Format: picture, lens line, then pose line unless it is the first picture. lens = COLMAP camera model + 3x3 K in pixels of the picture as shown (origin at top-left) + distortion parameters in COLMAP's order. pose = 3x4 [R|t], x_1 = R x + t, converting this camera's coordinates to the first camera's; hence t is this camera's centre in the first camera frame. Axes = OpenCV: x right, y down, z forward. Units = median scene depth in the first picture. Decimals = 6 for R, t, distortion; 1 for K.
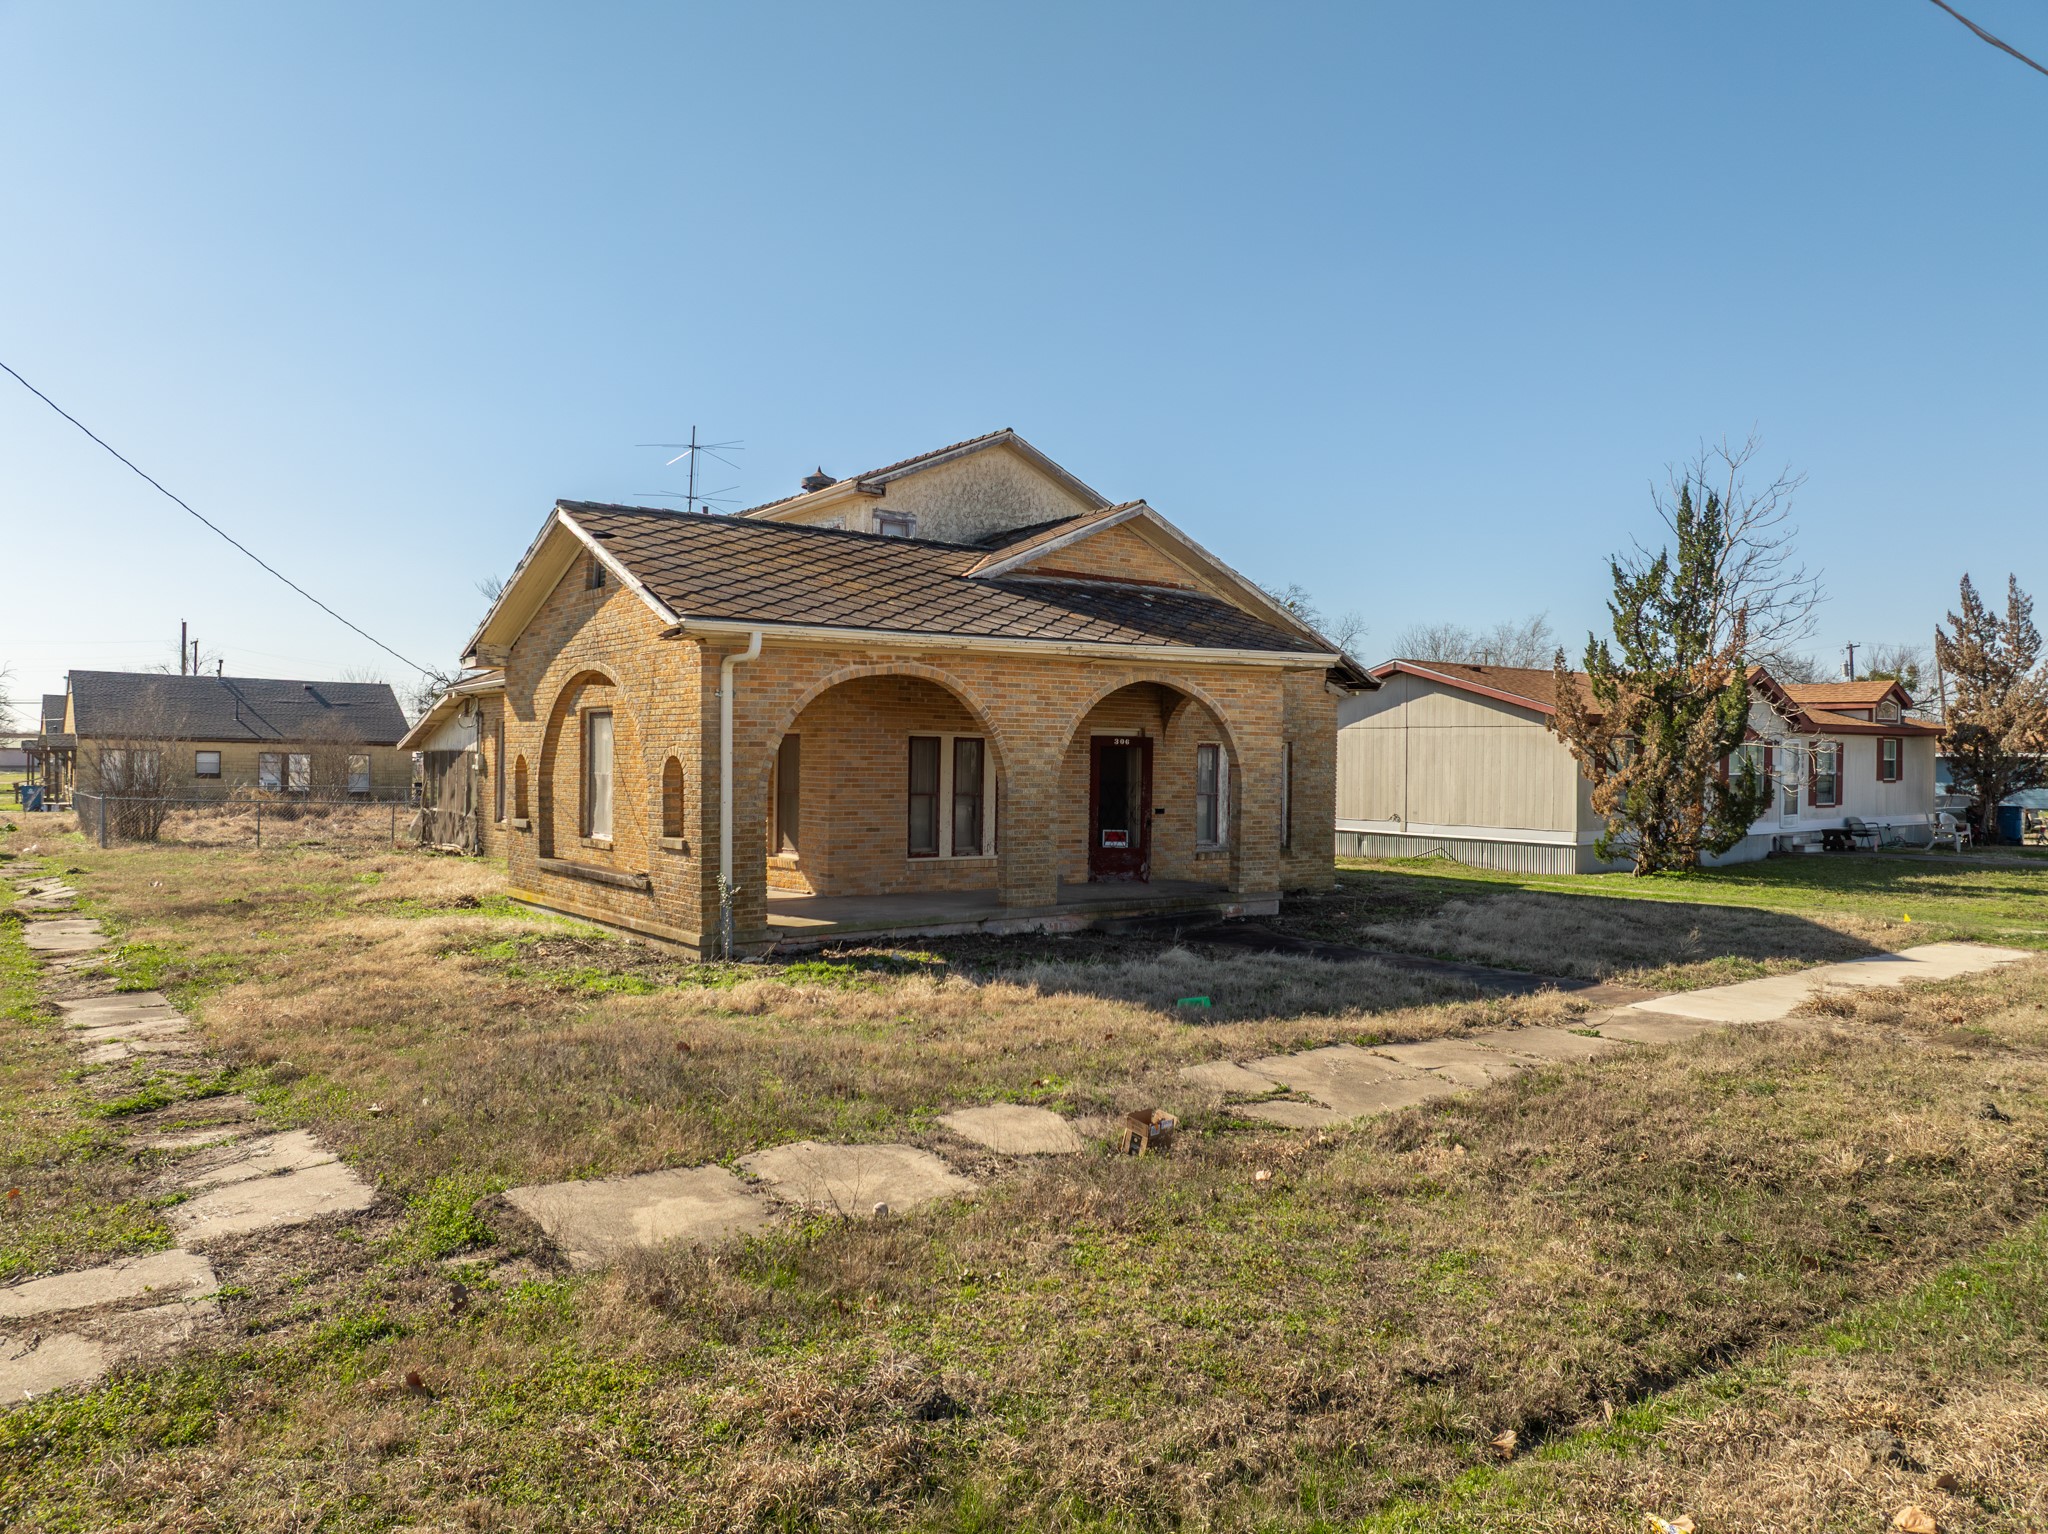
lens RADIAL K [[1448.3, 0, 1030.2], [0, 1448.3, 762.0], [0, 0, 1]] dist [-0.034639, -0.009717]
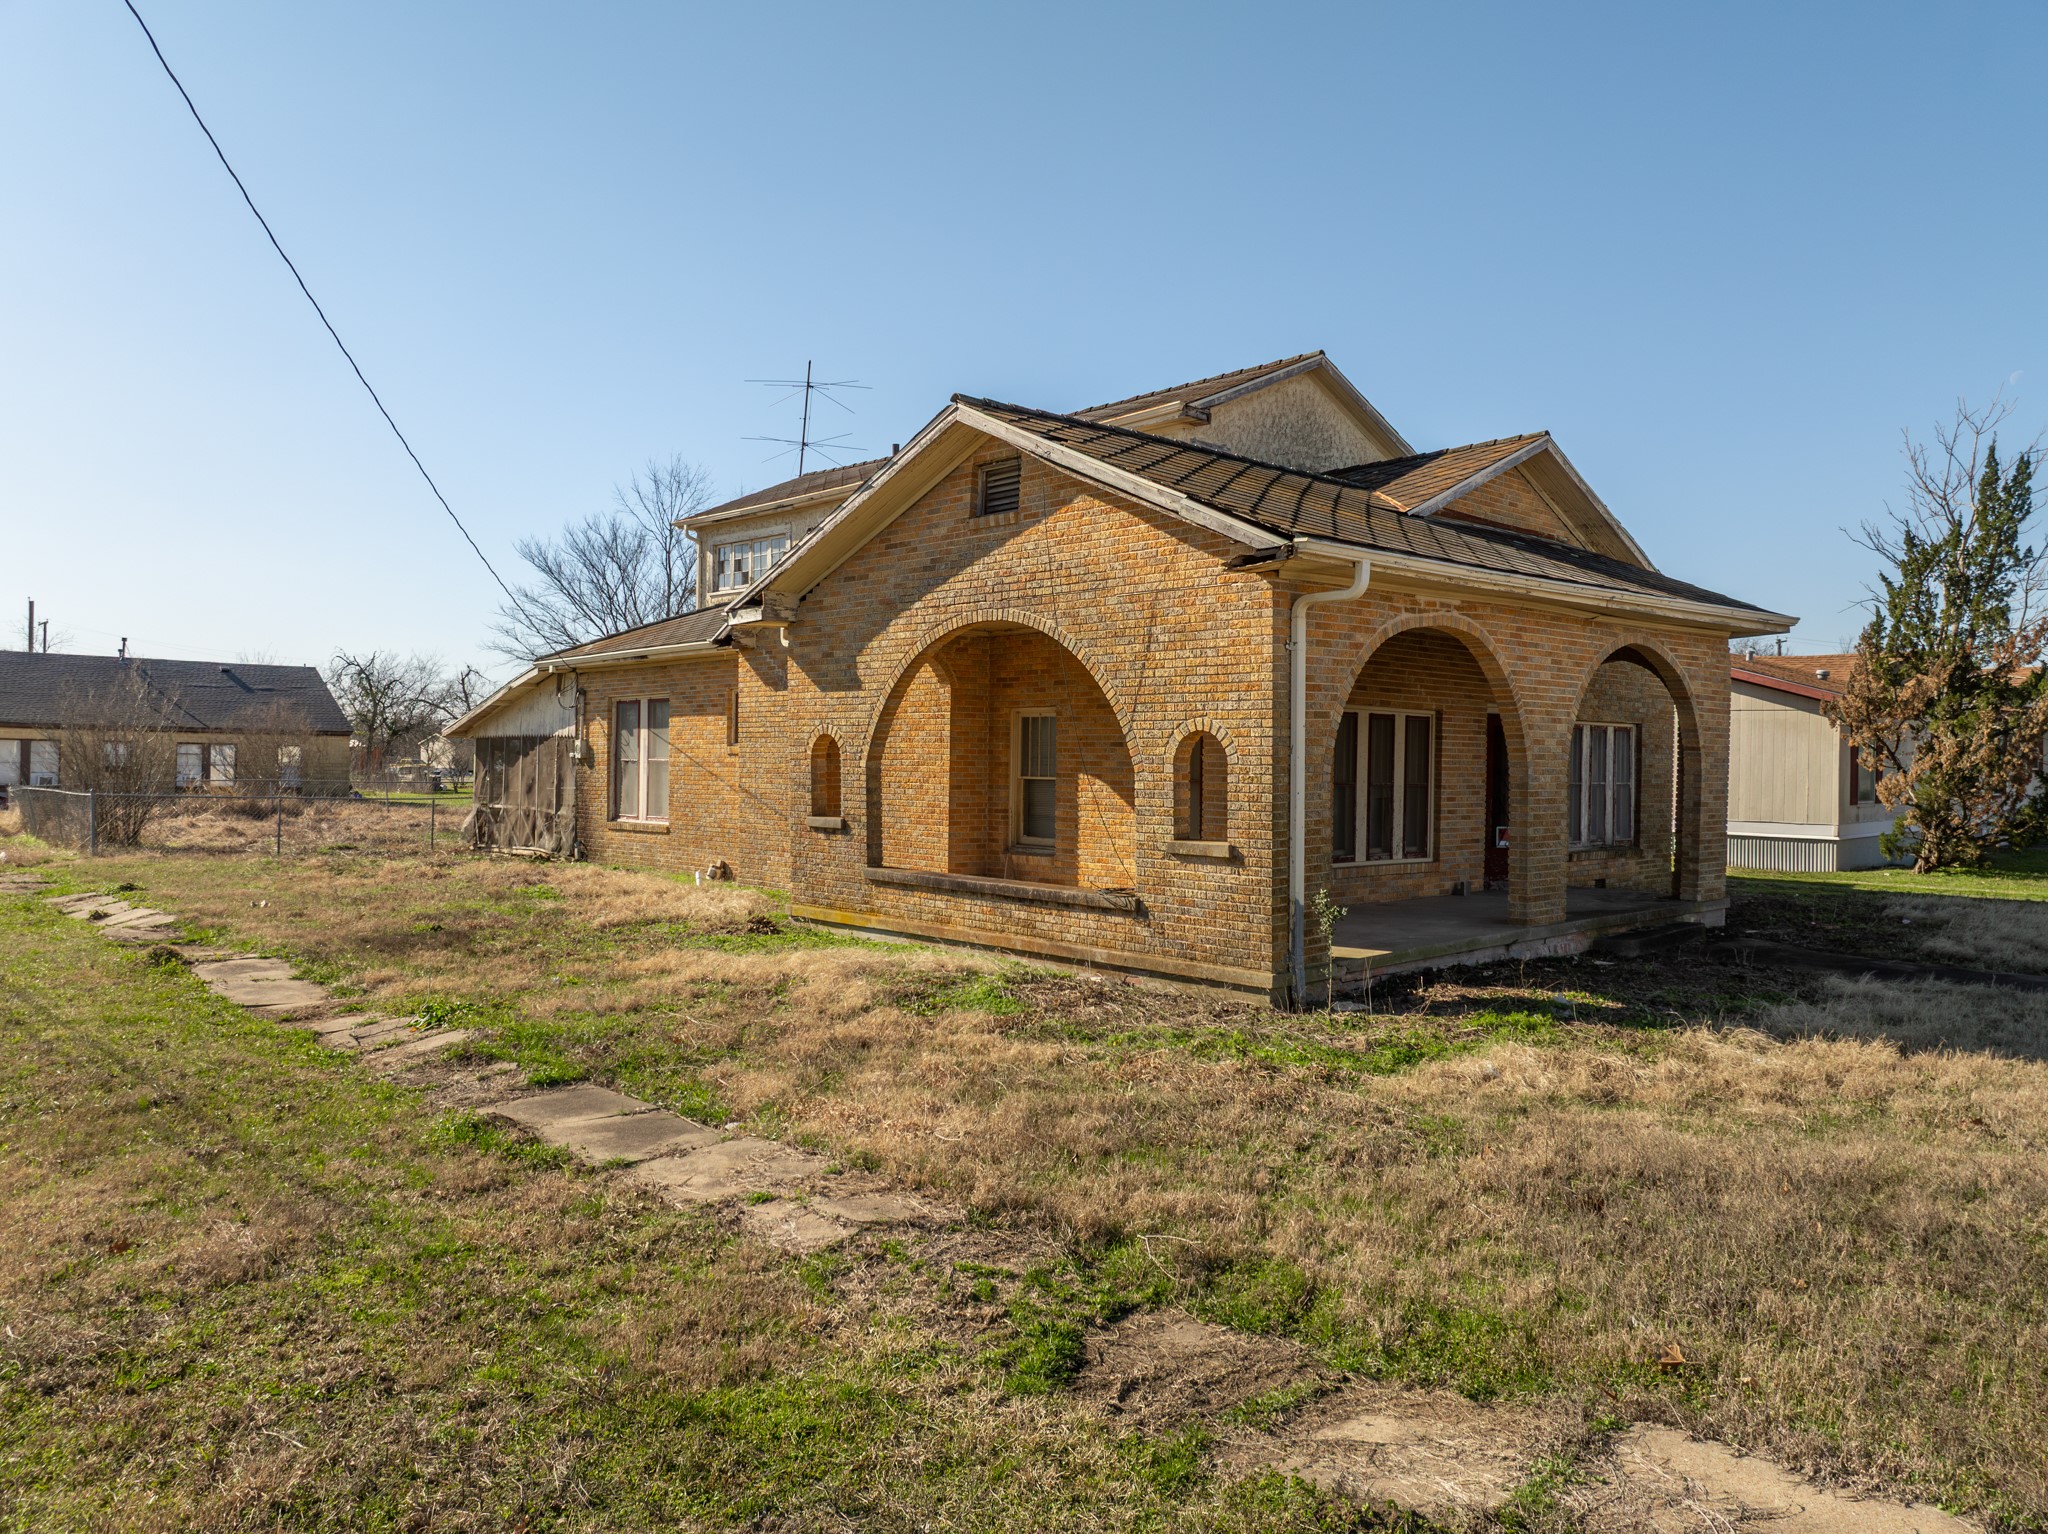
lens RADIAL K [[1448.3, 0, 1023.3], [0, 1448.3, 757.8], [0, 0, 1]] dist [-0.034639, -0.009717]
pose [[0.994897, -0.000728, 0.100893, -0.331878], [0.000676, 1.000000, 0.000544, 0.007285], [-0.100893, -0.000473, 0.994897, 0.218854]]
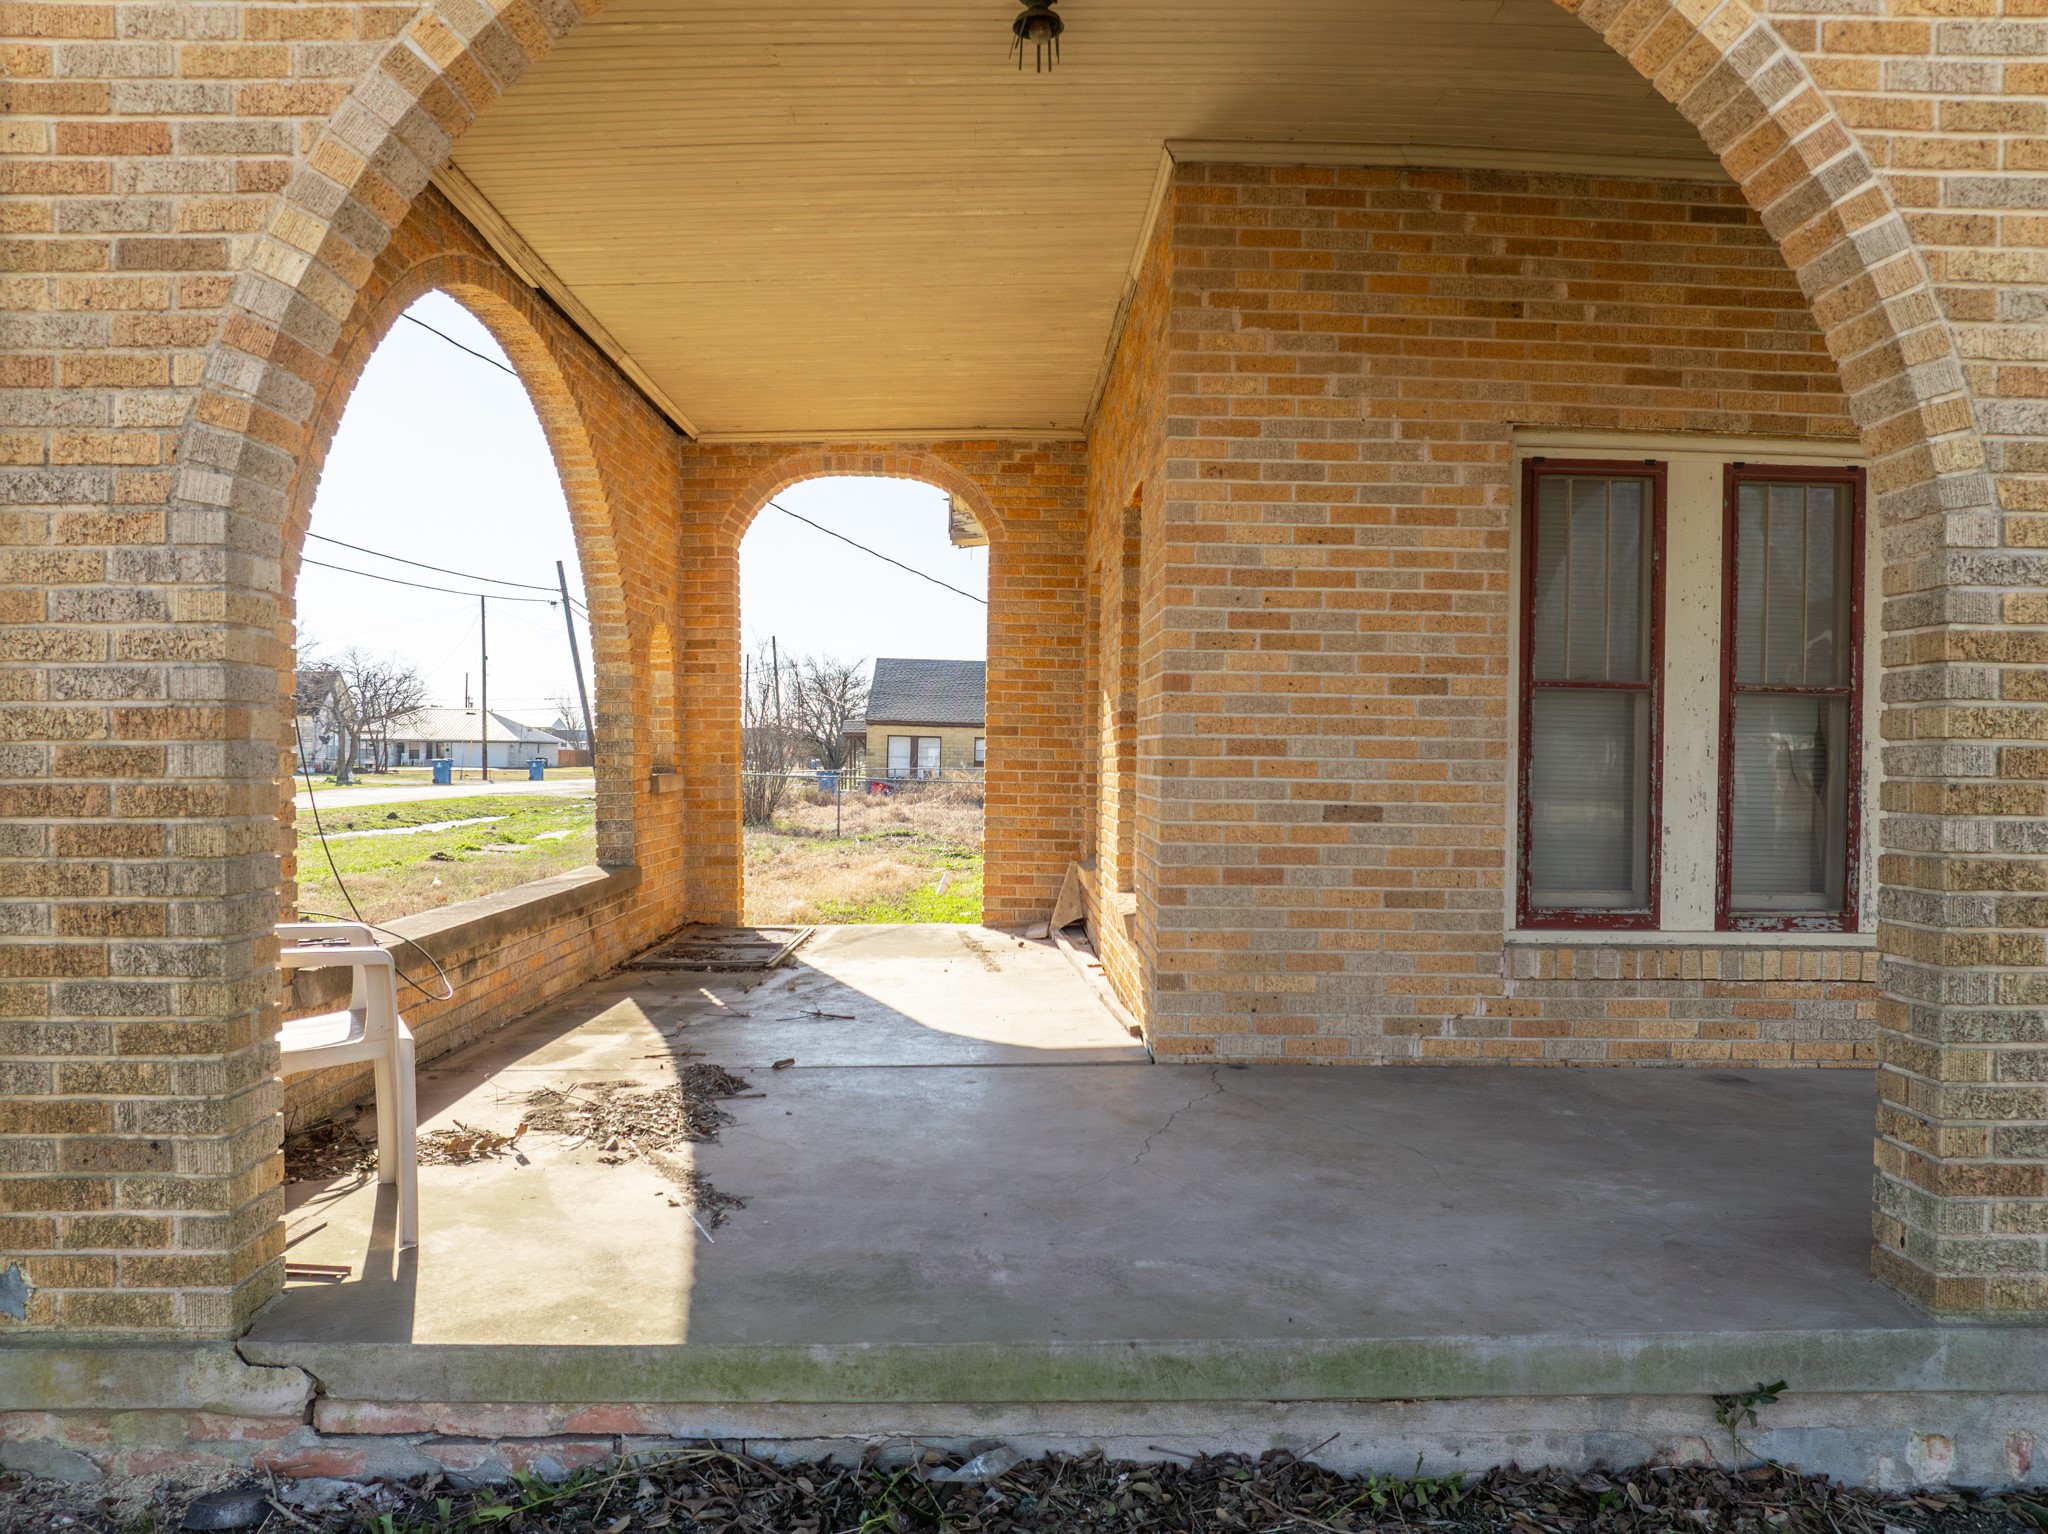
lens RADIAL K [[1448.3, 0, 1022.2], [0, 1448.3, 764.6], [0, 0, 1]] dist [-0.034639, -0.009717]
pose [[0.814133, 0.003361, -0.580669, -0.006791], [-0.006344, 0.999975, -0.003107, 0.038133], [0.580644, 0.006213, 0.814134, 0.734068]]
